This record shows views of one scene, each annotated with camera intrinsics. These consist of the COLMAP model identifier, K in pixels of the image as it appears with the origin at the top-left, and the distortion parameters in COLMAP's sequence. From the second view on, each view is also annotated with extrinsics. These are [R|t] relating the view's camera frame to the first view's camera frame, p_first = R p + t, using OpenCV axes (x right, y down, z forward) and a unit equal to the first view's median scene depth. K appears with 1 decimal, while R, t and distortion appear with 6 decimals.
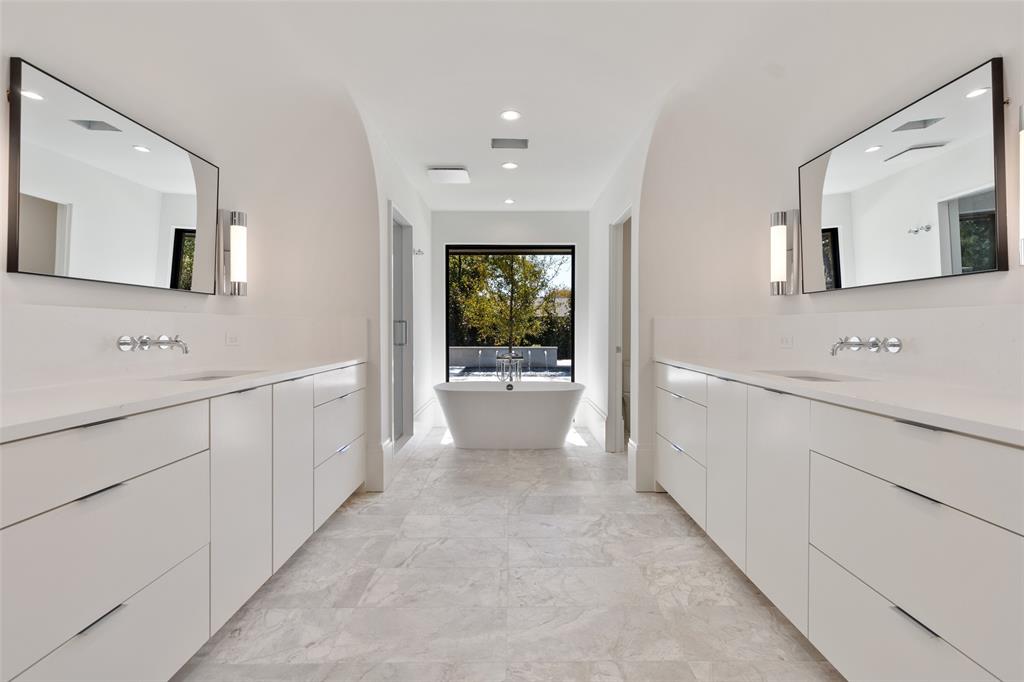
lens RADIAL K [[461.0, 0, 515.9], [0, 461.0, 331.4], [0, 0, 1]] dist [0.005135, -0.000425]
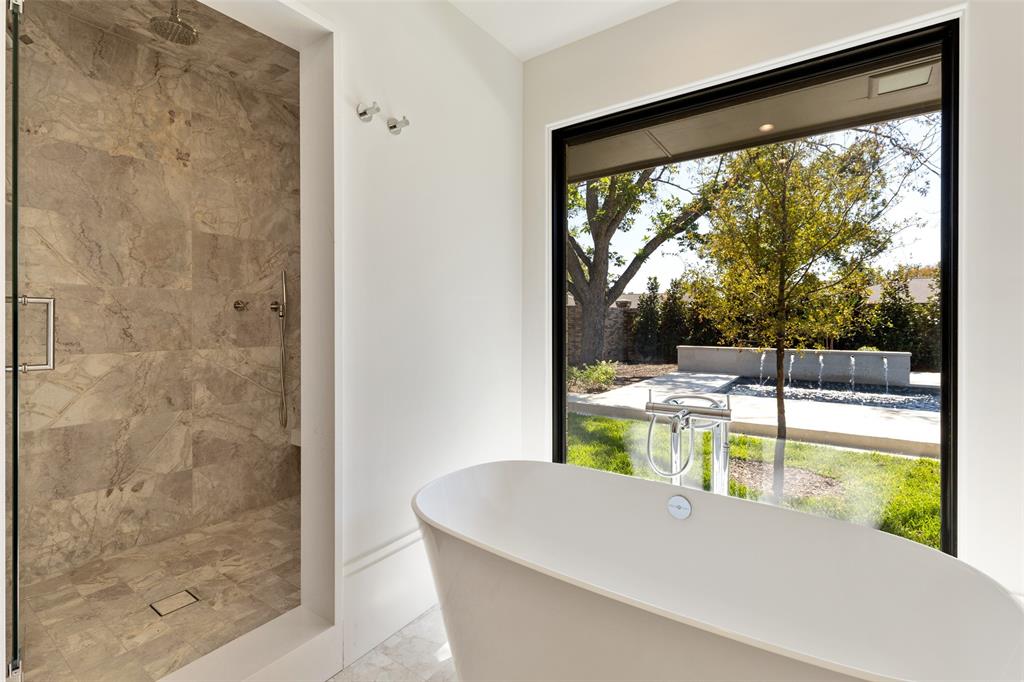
lens RADIAL K [[464.1, 0, 515.1], [0, 464.1, 322.1], [0, 0, 1]] dist [0.000050, -0.000103]
pose [[0.810743, -0.001807, -0.585400, 0.131746], [-0.001959, 0.999981, -0.005799, -0.006804], [0.585399, 0.005848, 0.810724, 1.073899]]
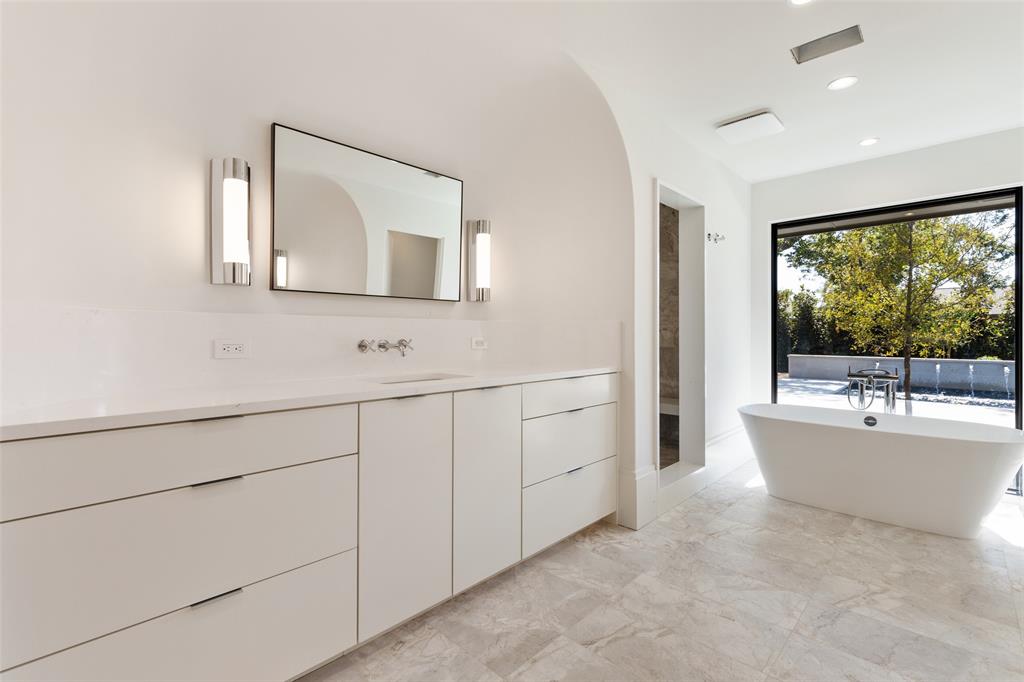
lens RADIAL K [[461.0, 0, 515.9], [0, 461.0, 331.4], [0, 0, 1]] dist [0.005135, -0.000425]
pose [[0.713062, -0.004170, -0.701088, 0.143831], [-0.002539, 0.999960, -0.008530, -0.001226], [0.701096, 0.007863, 0.713023, 0.266175]]
